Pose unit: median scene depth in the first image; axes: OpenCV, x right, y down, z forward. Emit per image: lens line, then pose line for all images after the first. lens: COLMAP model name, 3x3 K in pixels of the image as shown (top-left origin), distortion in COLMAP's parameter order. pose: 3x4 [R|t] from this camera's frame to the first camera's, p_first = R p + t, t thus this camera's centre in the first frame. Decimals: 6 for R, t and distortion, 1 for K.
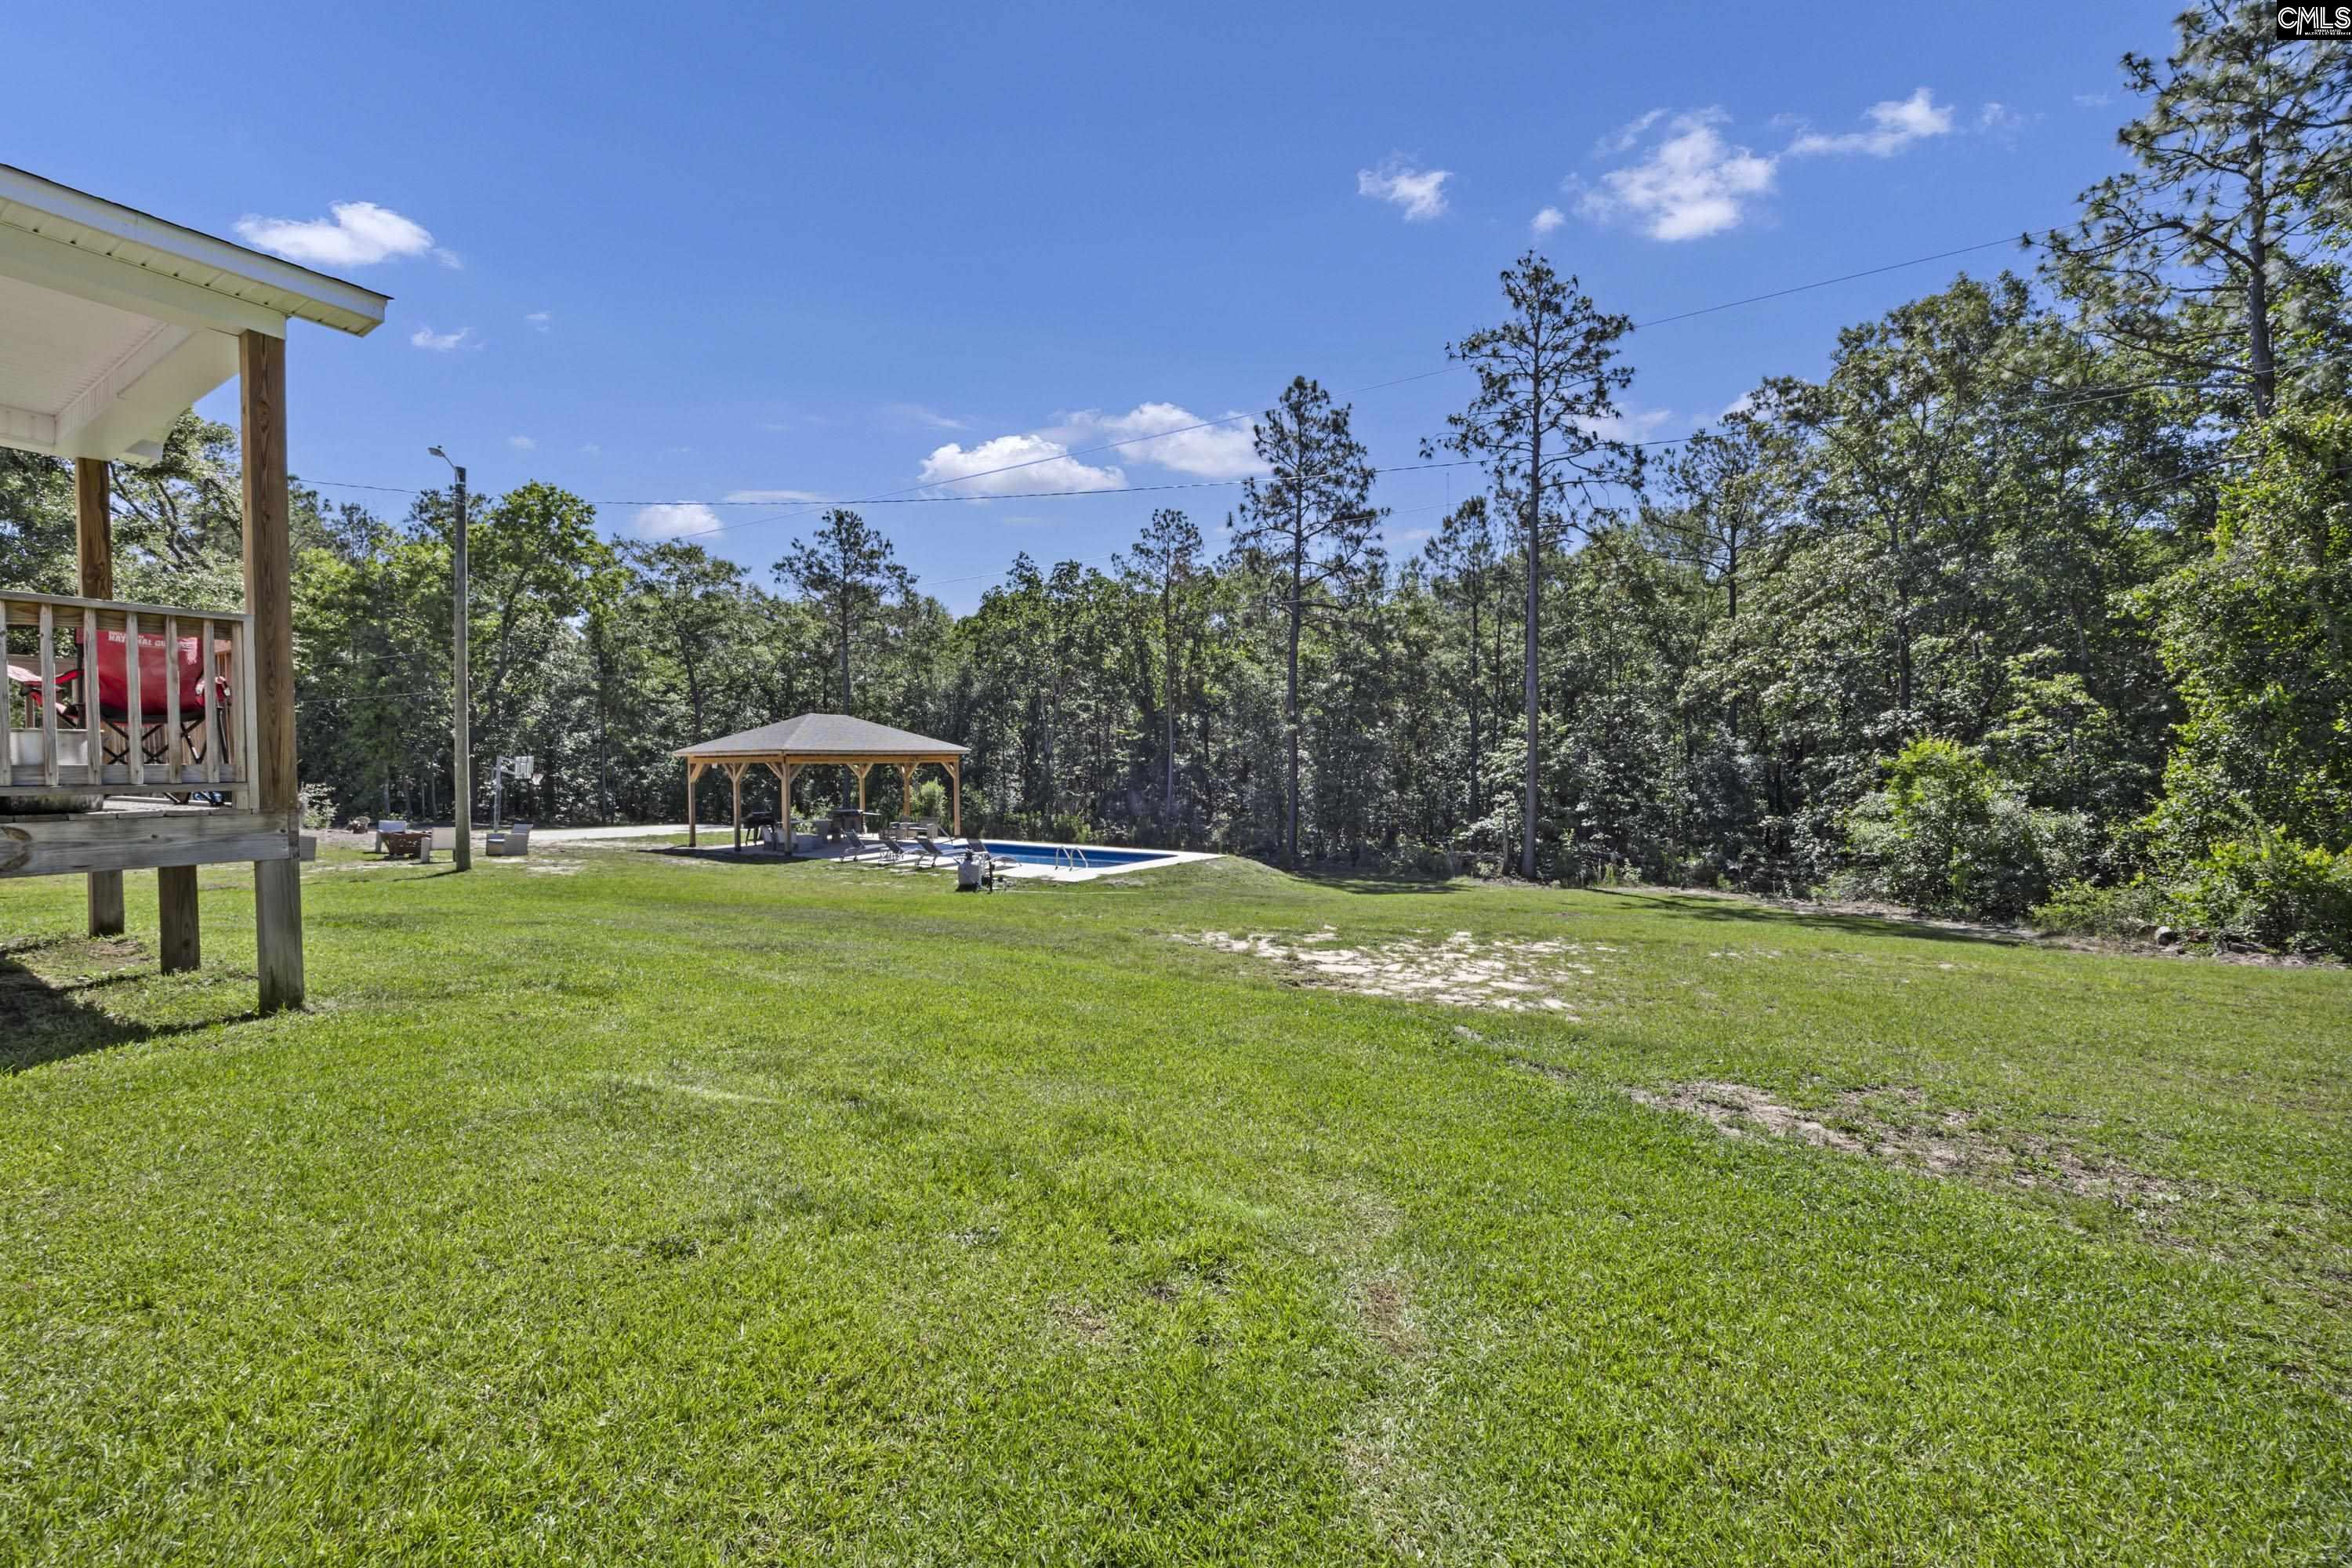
lens RADIAL K [[907.1, 0, 1173.7], [0, 907.1, 794.6], [0, 0, 1]] dist [-0.000249, 0.000027]
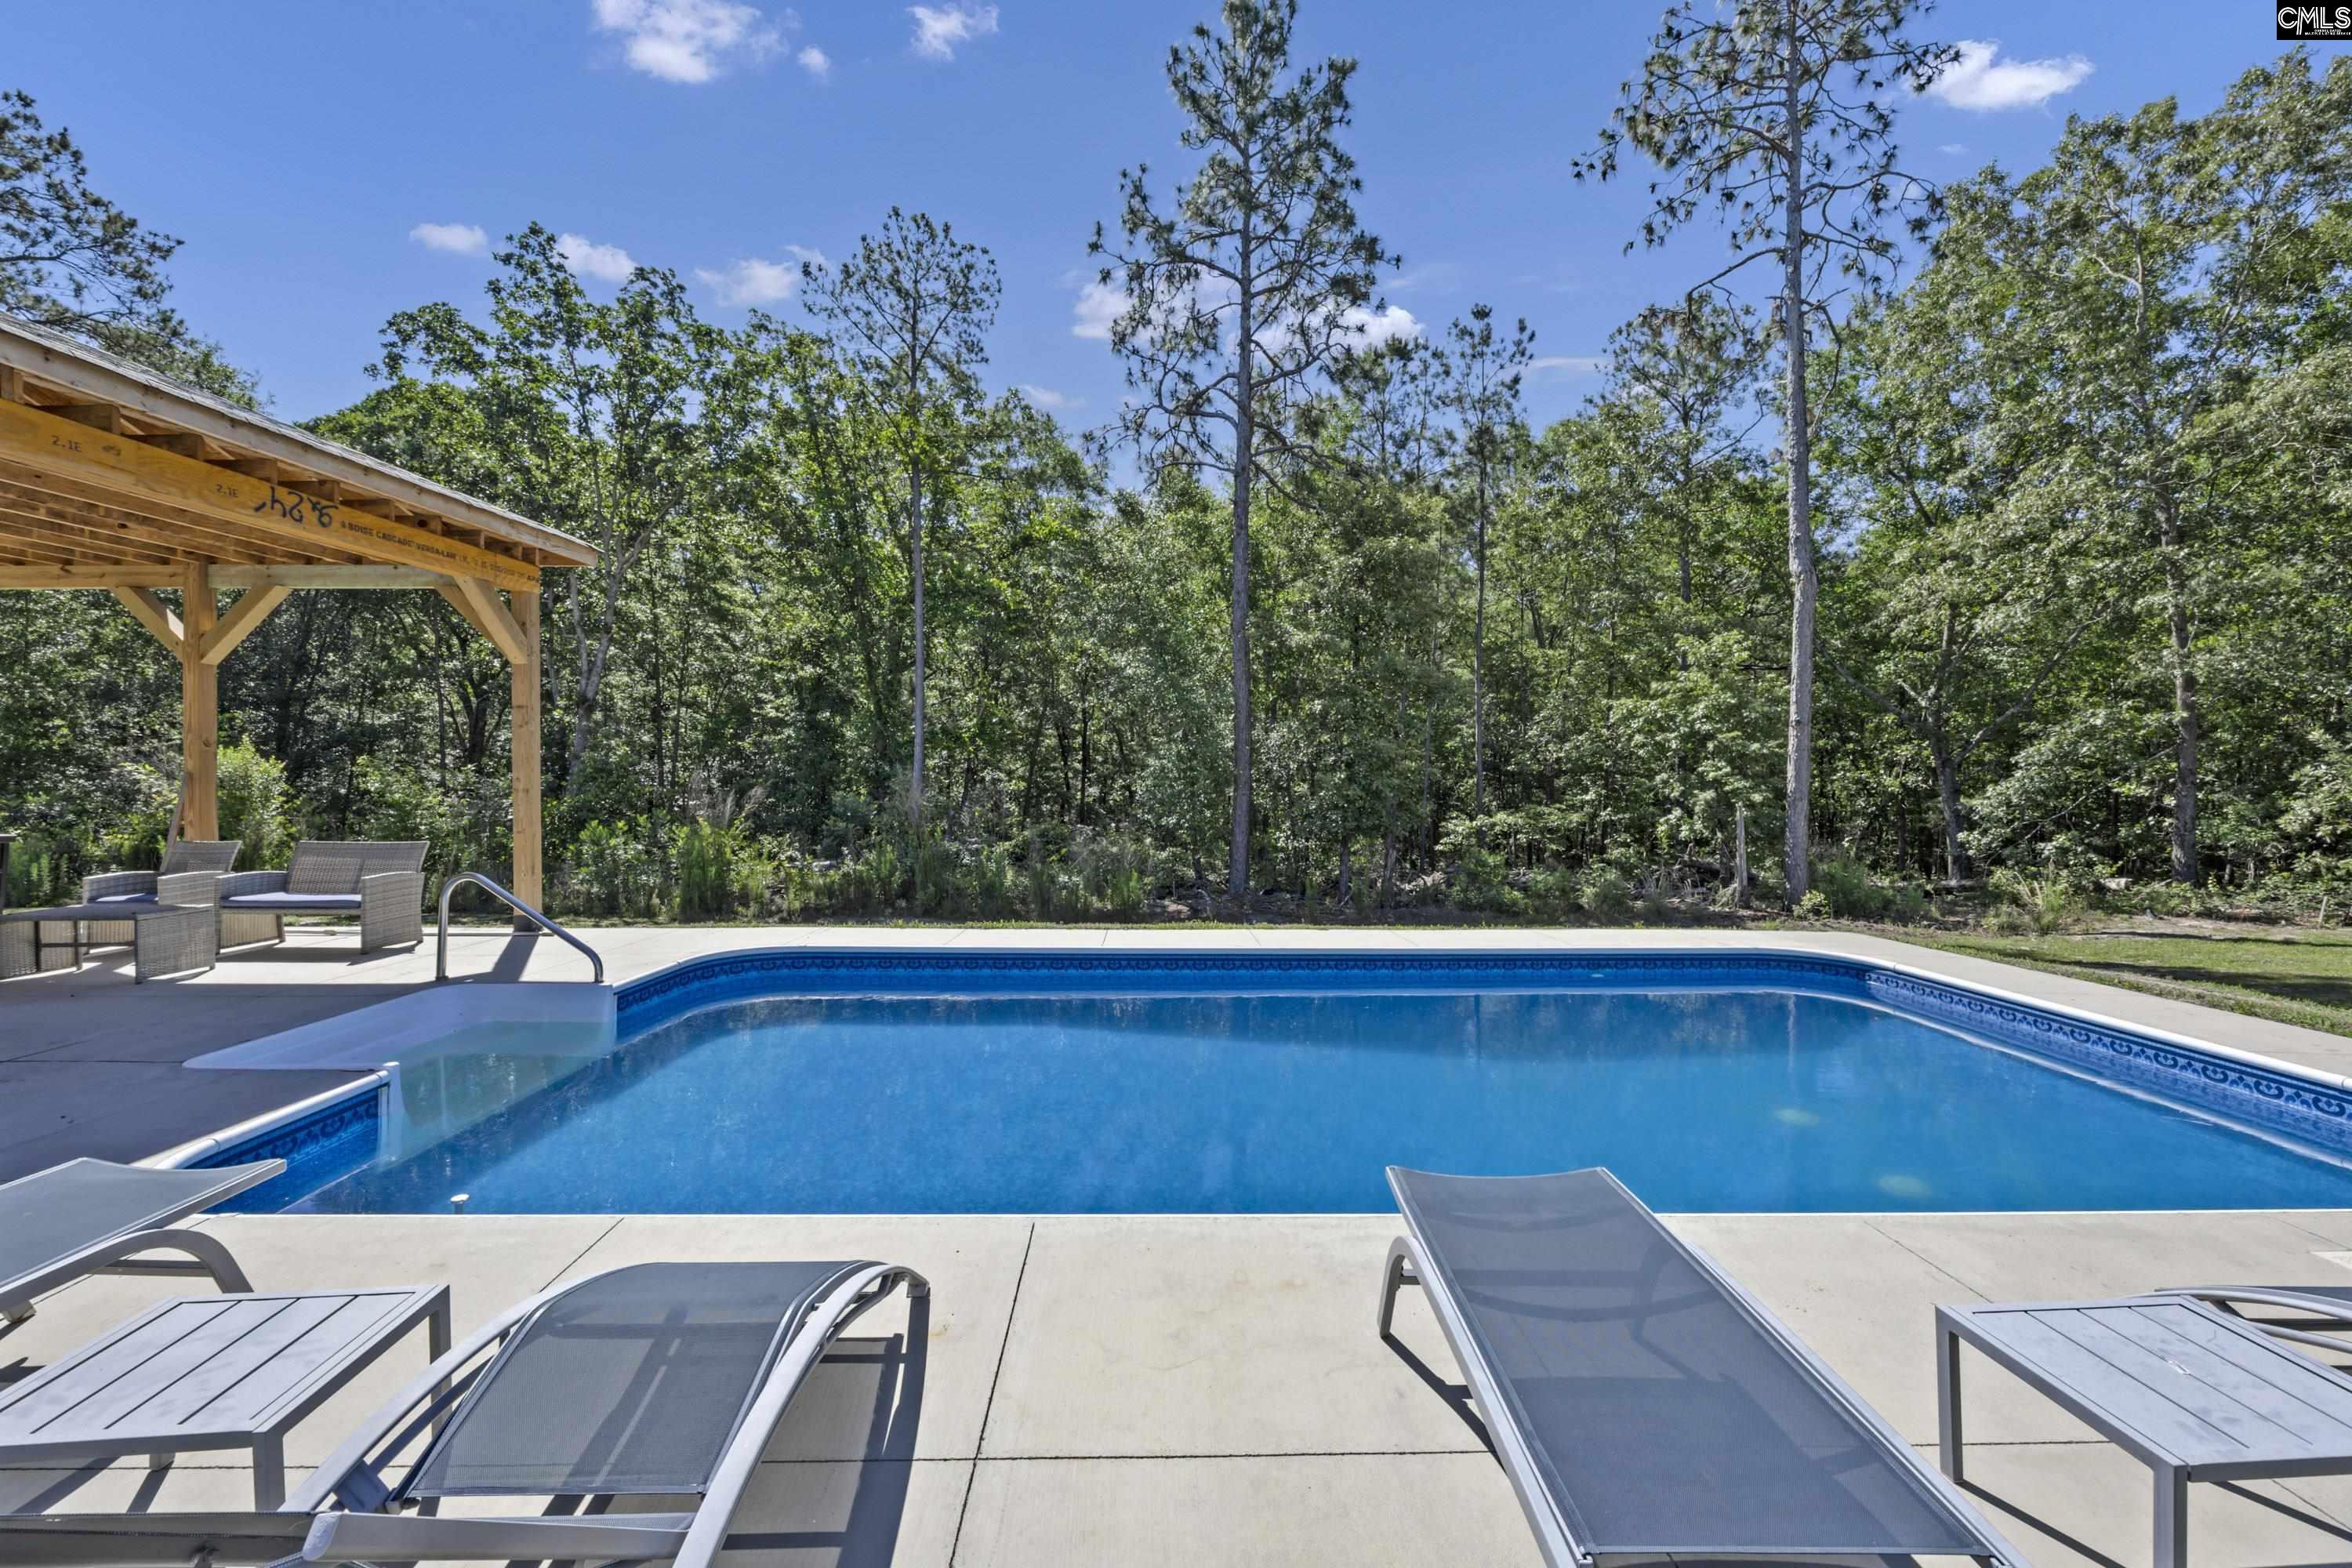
lens RADIAL K [[907.1, 0, 1190.7], [0, 907.1, 777.0], [0, 0, 1]] dist [-0.000249, 0.000027]
pose [[0.831672, 0.005299, 0.555242, -0.165165], [0.014428, 0.999411, -0.031149, 0.015682], [-0.555079, 0.033917, 0.831106, 0.538832]]
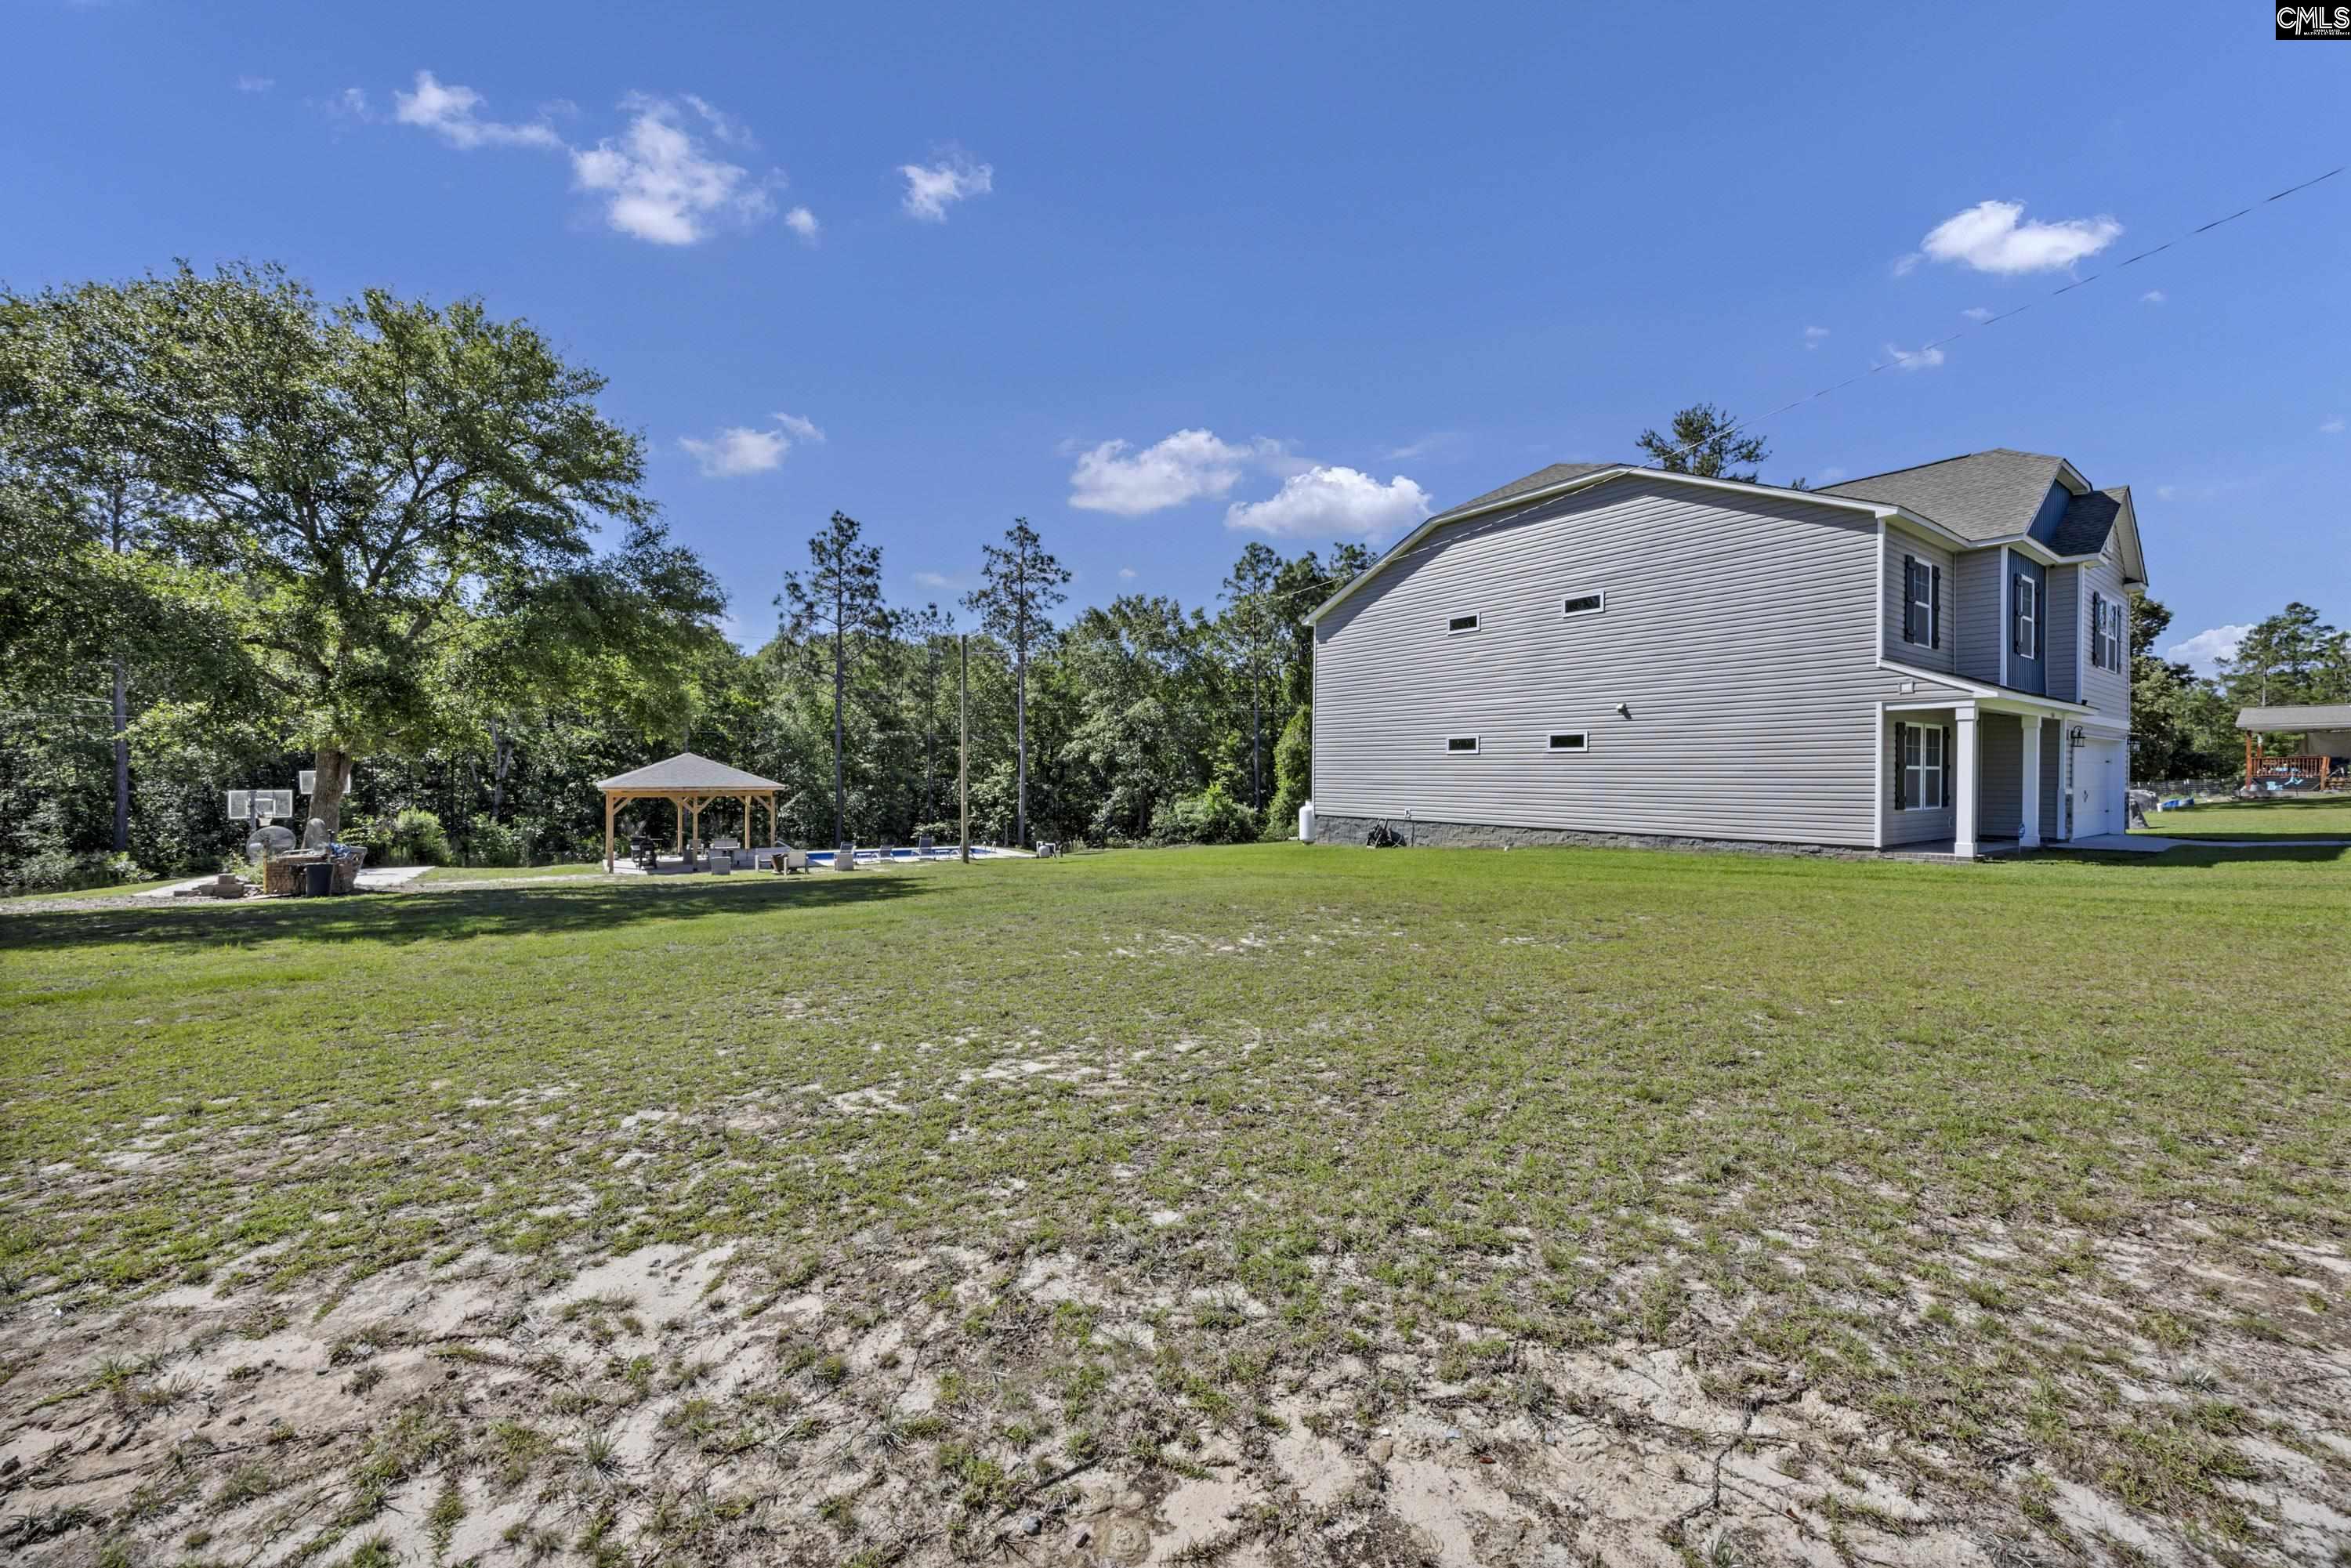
lens RADIAL K [[906.7, 0, 1182.6], [0, 906.7, 793.2], [0, 0, 1]] dist [-0.000249, 0.000027]
pose [[0.409742, -0.010697, 0.912139, -0.836532], [0.022769, 0.999740, 0.001496, -0.015953], [-0.911917, 0.020156, 0.409879, -0.038730]]
